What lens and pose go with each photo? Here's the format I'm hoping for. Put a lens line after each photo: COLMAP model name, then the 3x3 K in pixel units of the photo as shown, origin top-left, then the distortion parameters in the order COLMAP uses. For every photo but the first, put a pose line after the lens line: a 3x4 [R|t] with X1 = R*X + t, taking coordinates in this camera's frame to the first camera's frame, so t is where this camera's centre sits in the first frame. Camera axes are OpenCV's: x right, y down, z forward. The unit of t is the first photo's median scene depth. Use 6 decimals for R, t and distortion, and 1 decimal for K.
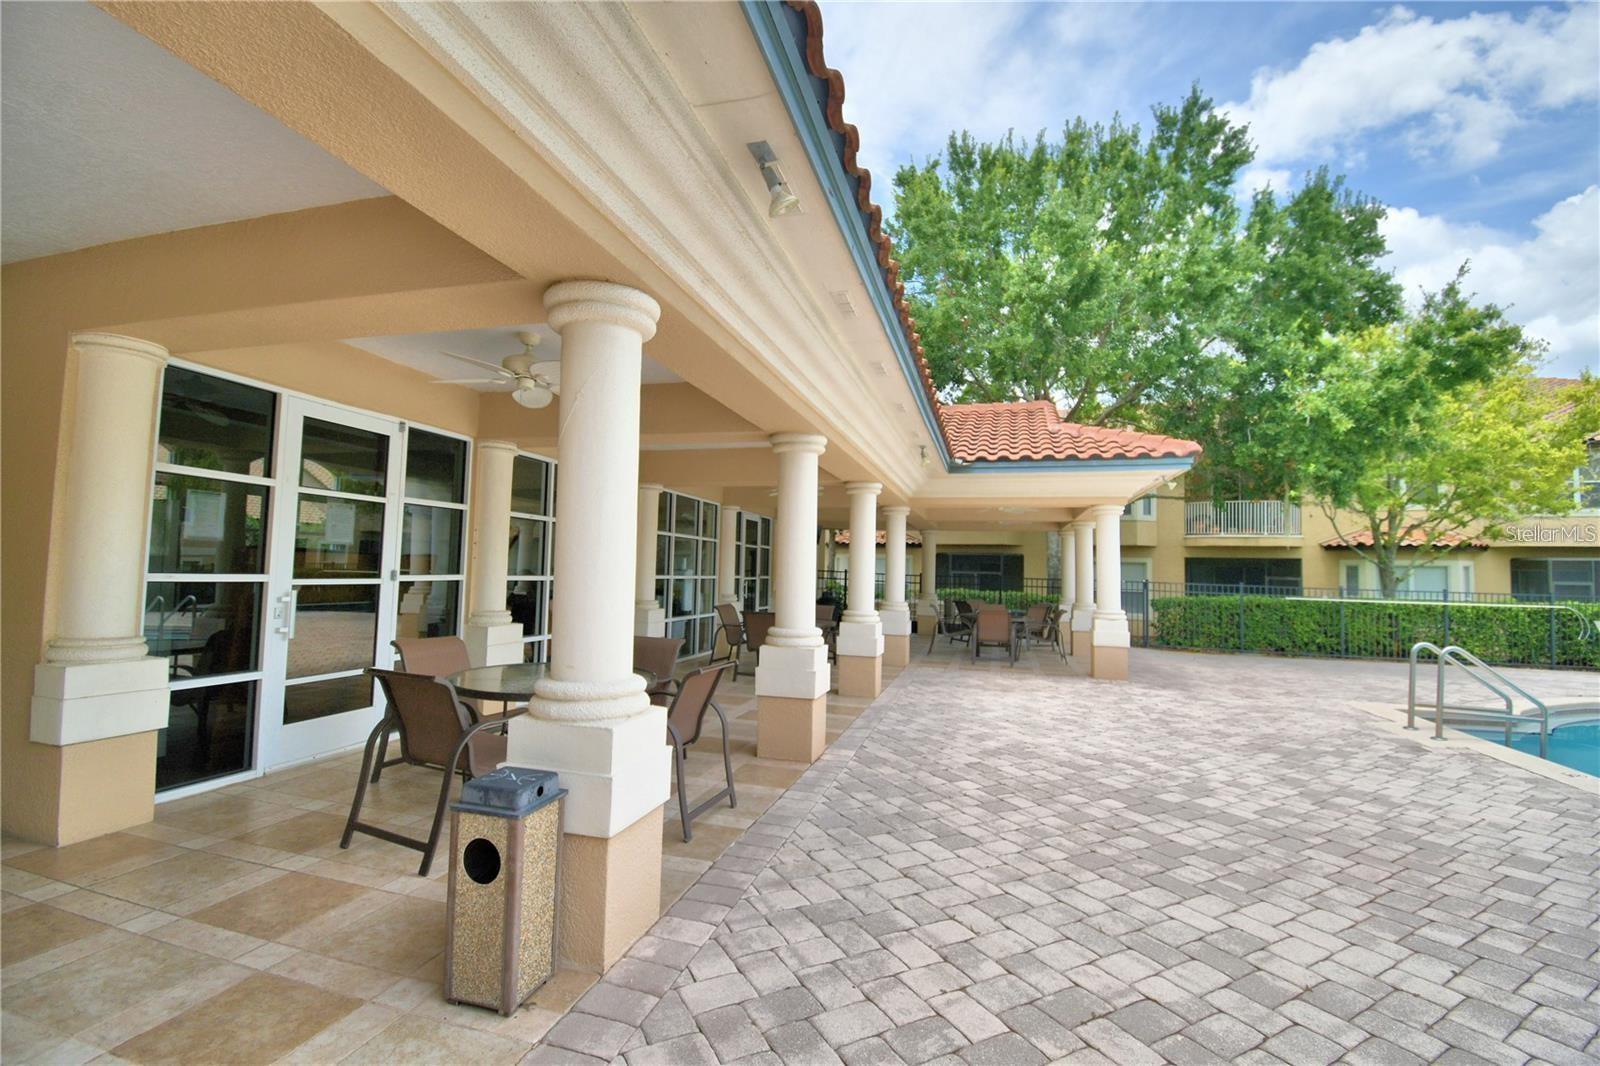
lens RADIAL K [[710.9, 0, 792.1], [0, 710.9, 531.2], [0, 0, 1]] dist [0.020494, -0.024775]
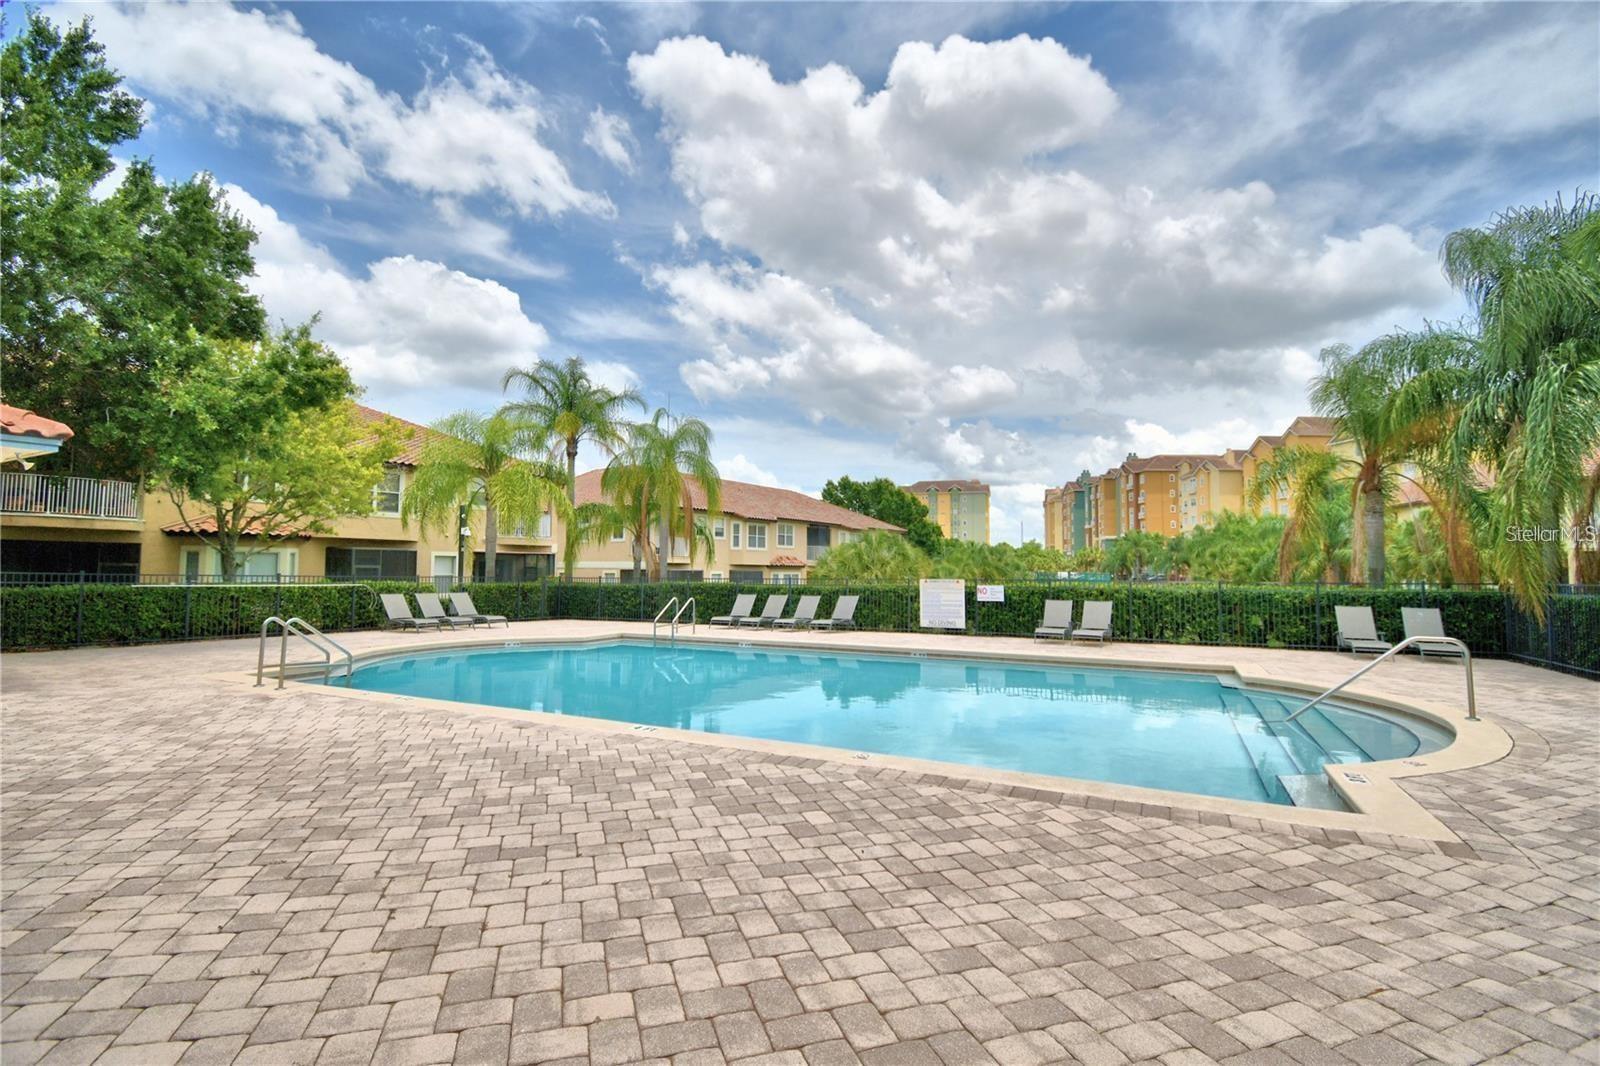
lens RADIAL K [[710.9, 0, 792.1], [0, 710.9, 531.2], [0, 0, 1]] dist [0.020494, -0.024775]
pose [[0.193773, 0.035091, 0.980419, -0.094983], [-0.058319, 0.998005, -0.024194, -0.010628], [-0.979311, -0.052489, 0.195433, -0.077799]]
